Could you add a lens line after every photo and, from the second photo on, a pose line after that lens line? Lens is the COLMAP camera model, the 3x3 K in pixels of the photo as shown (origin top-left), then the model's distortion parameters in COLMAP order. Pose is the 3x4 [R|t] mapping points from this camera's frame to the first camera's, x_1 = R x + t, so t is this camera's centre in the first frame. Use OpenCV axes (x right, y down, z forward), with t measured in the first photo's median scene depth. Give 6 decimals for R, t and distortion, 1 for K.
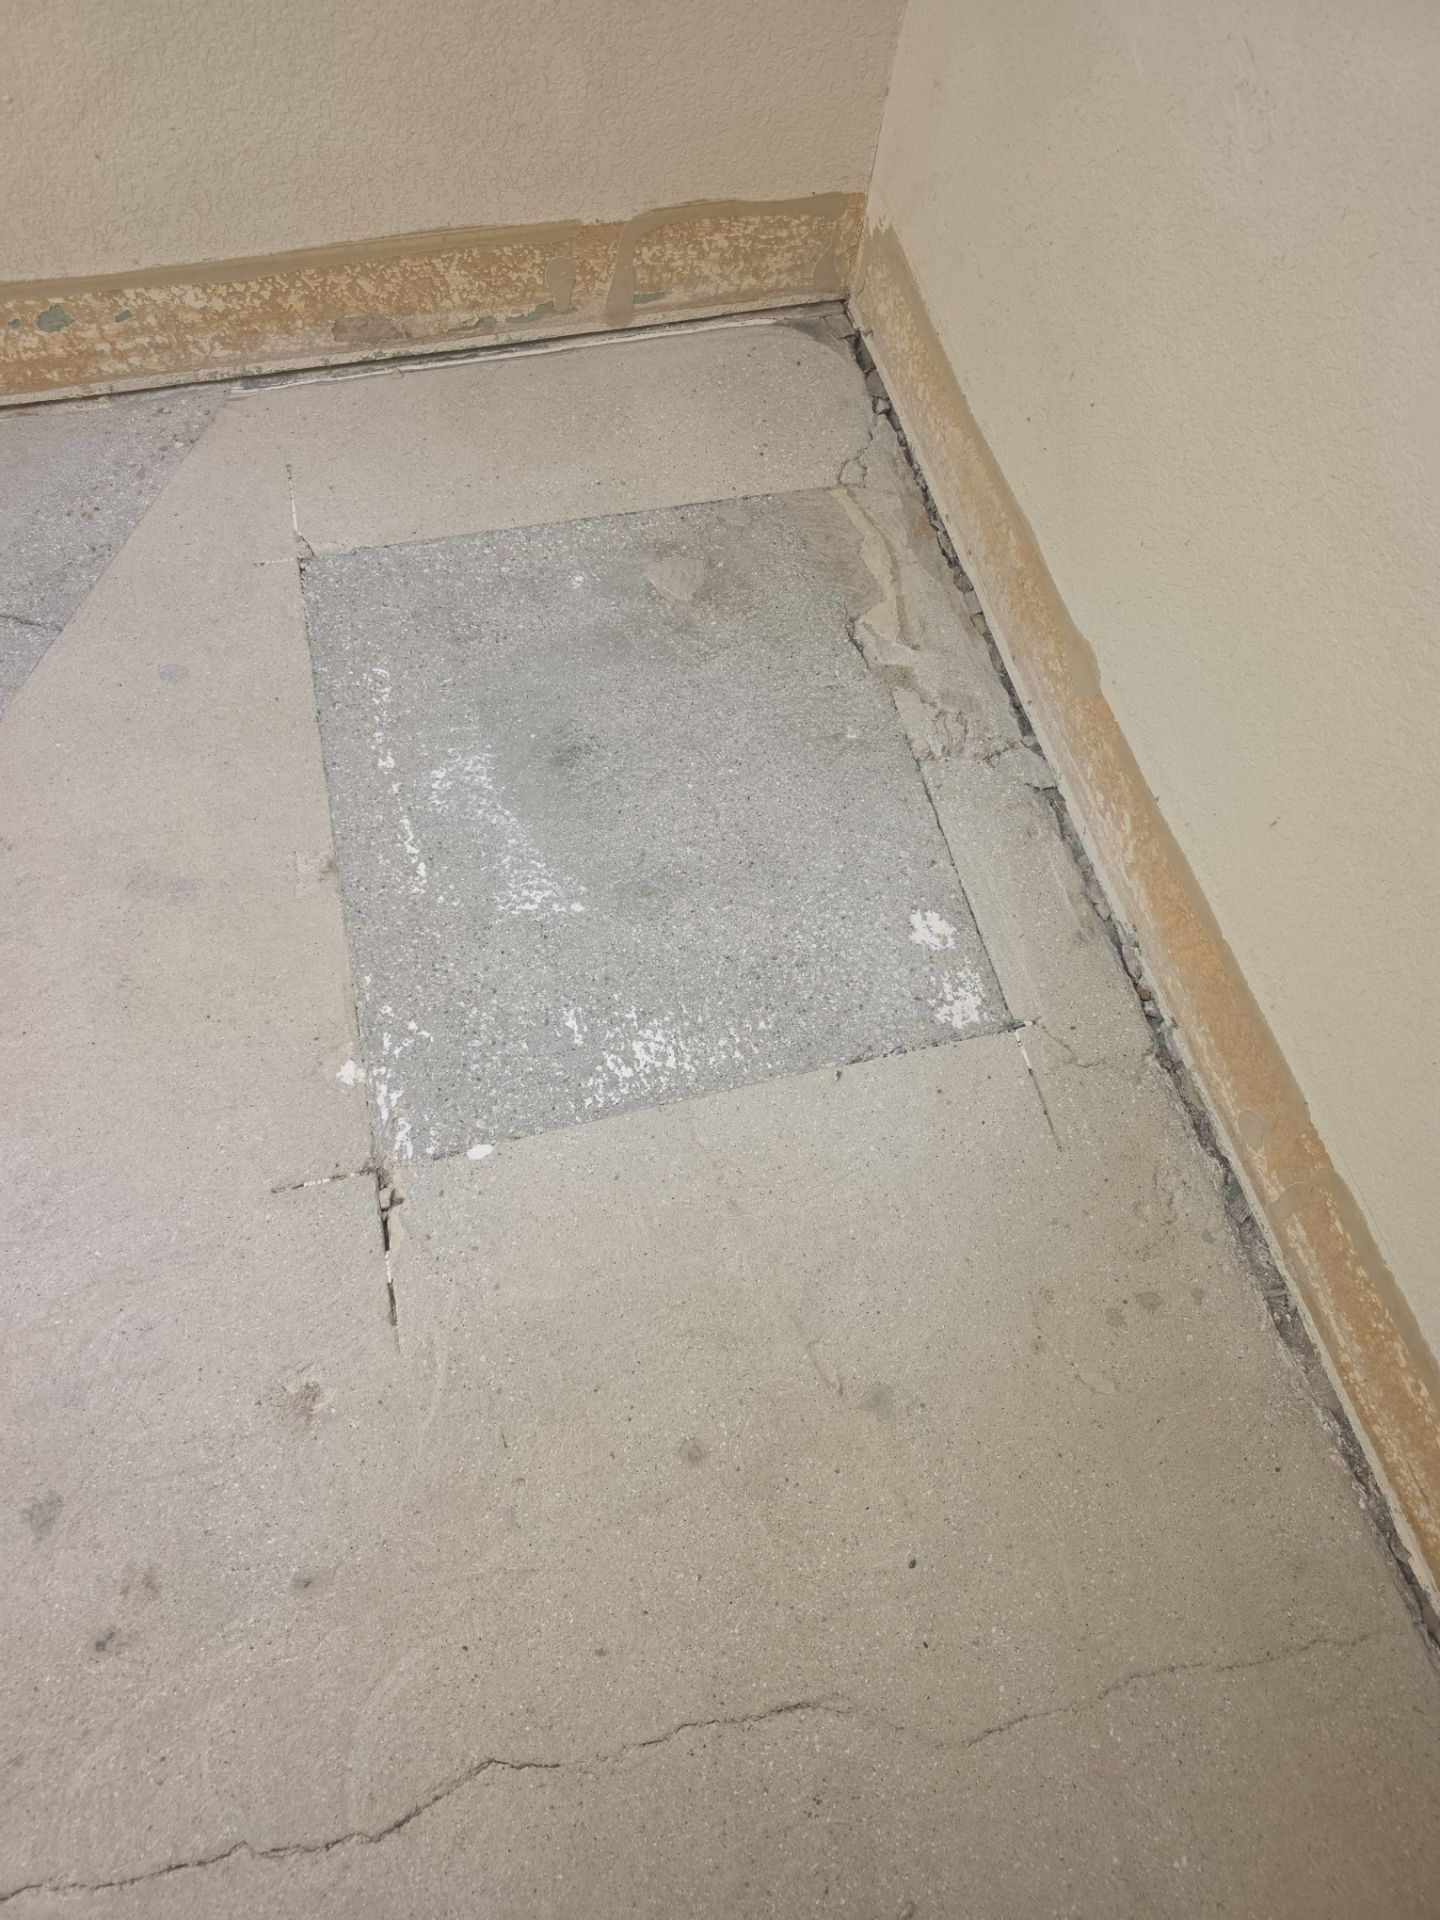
lens RADIAL K [[1308.5, 0, 716.6], [0, 1308.5, 953.3], [0, 0, 1]] dist [0.035896, -0.030152]
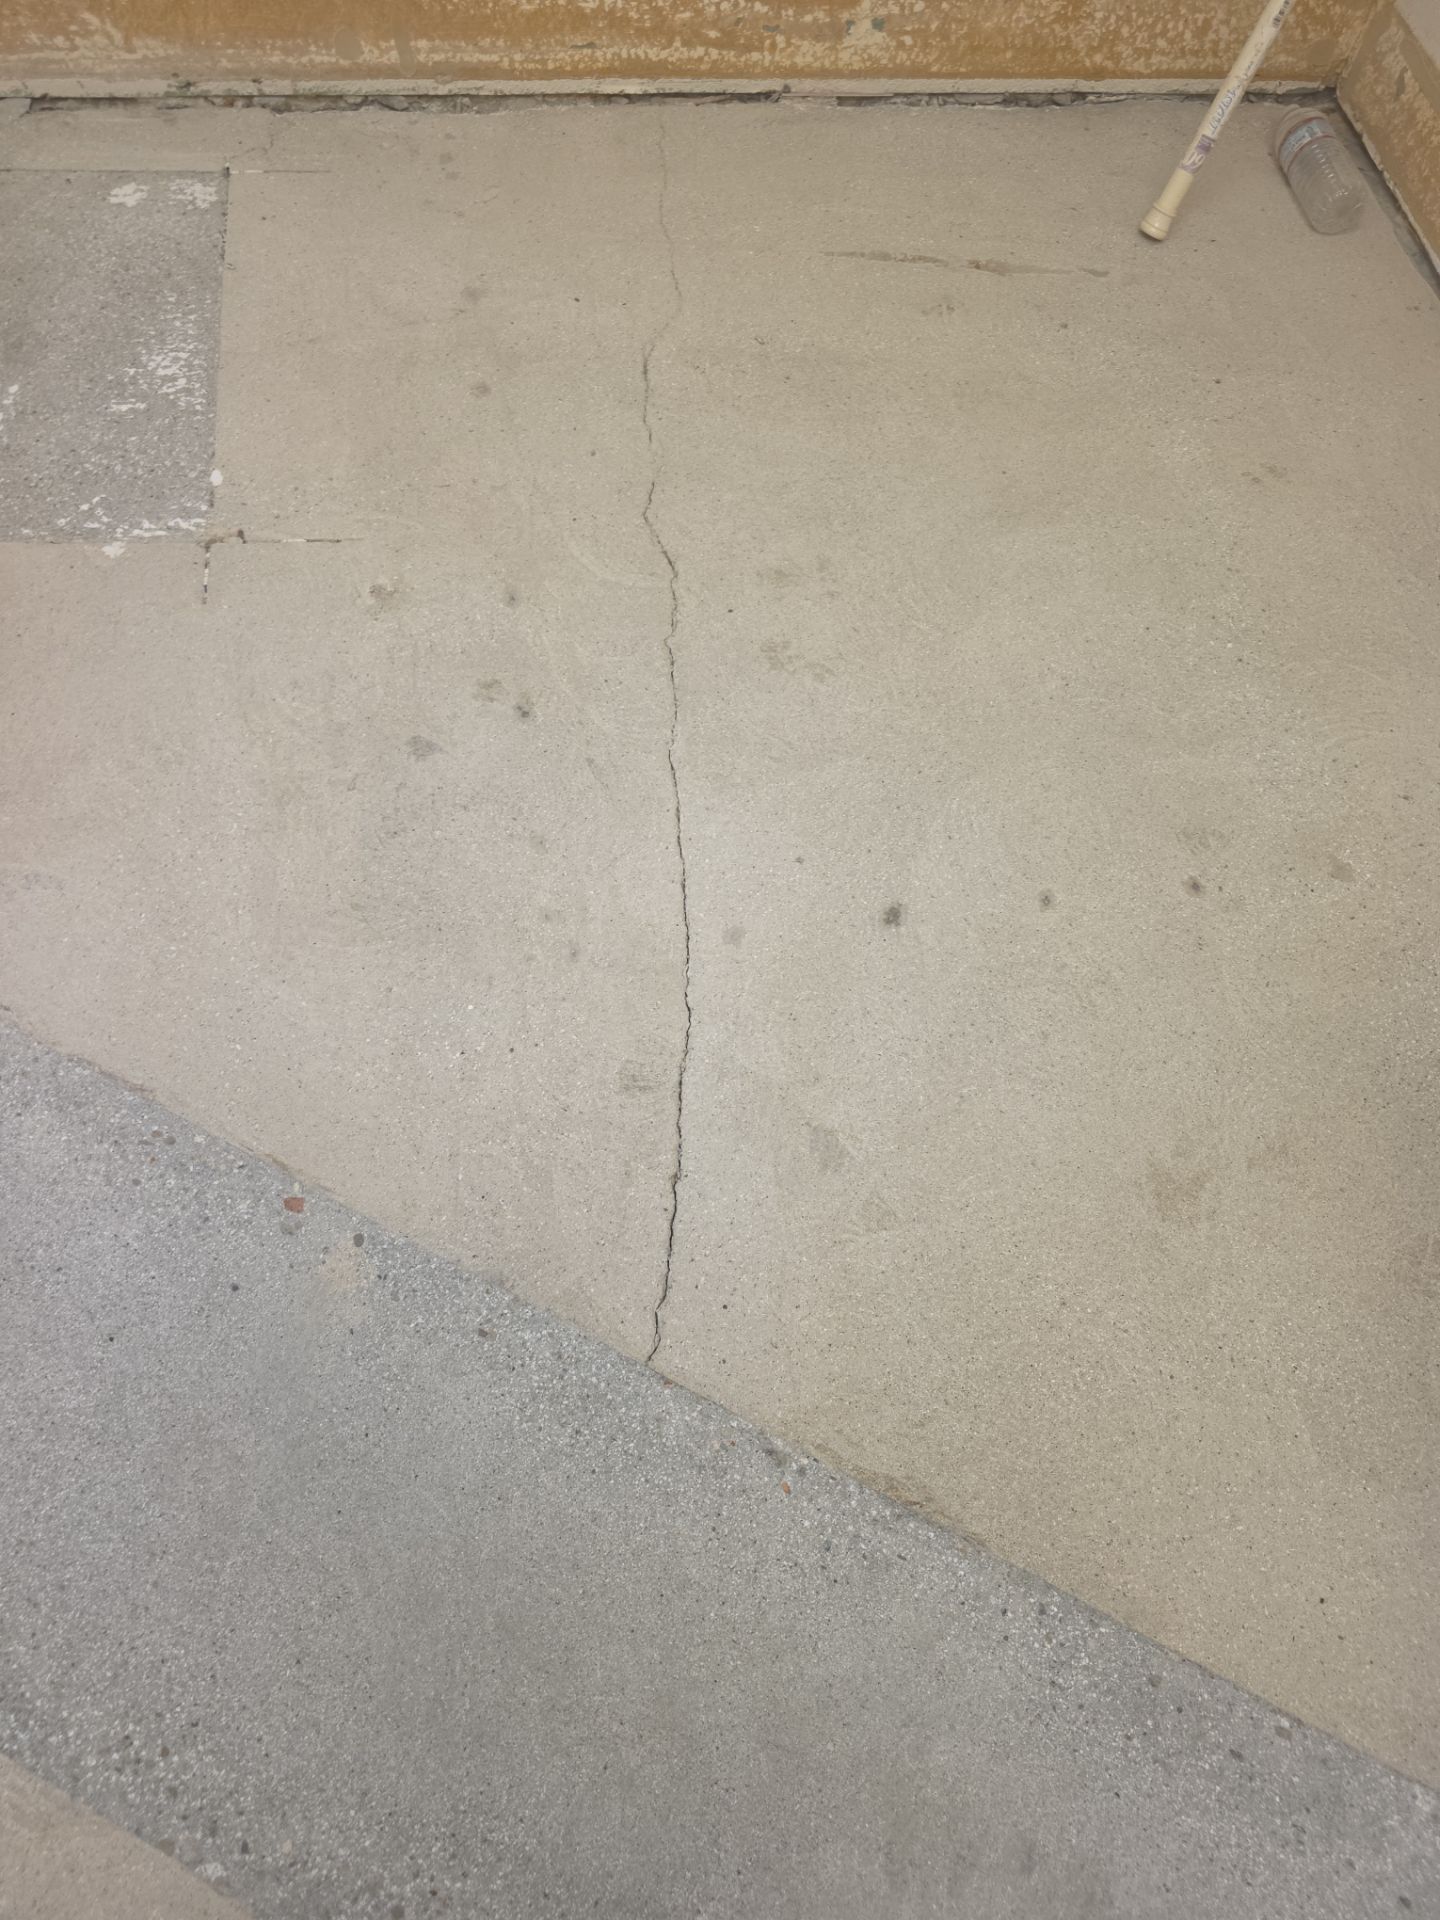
lens RADIAL K [[1308.5, 0, 719.0], [0, 1308.5, 955.2], [0, 0, 1]] dist [0.035896, -0.030152]
pose [[0.129090, -0.911079, 0.391497, -0.971774], [0.865981, 0.295923, 0.403120, 0.186708], [-0.483127, 0.286991, 0.827179, -0.108664]]
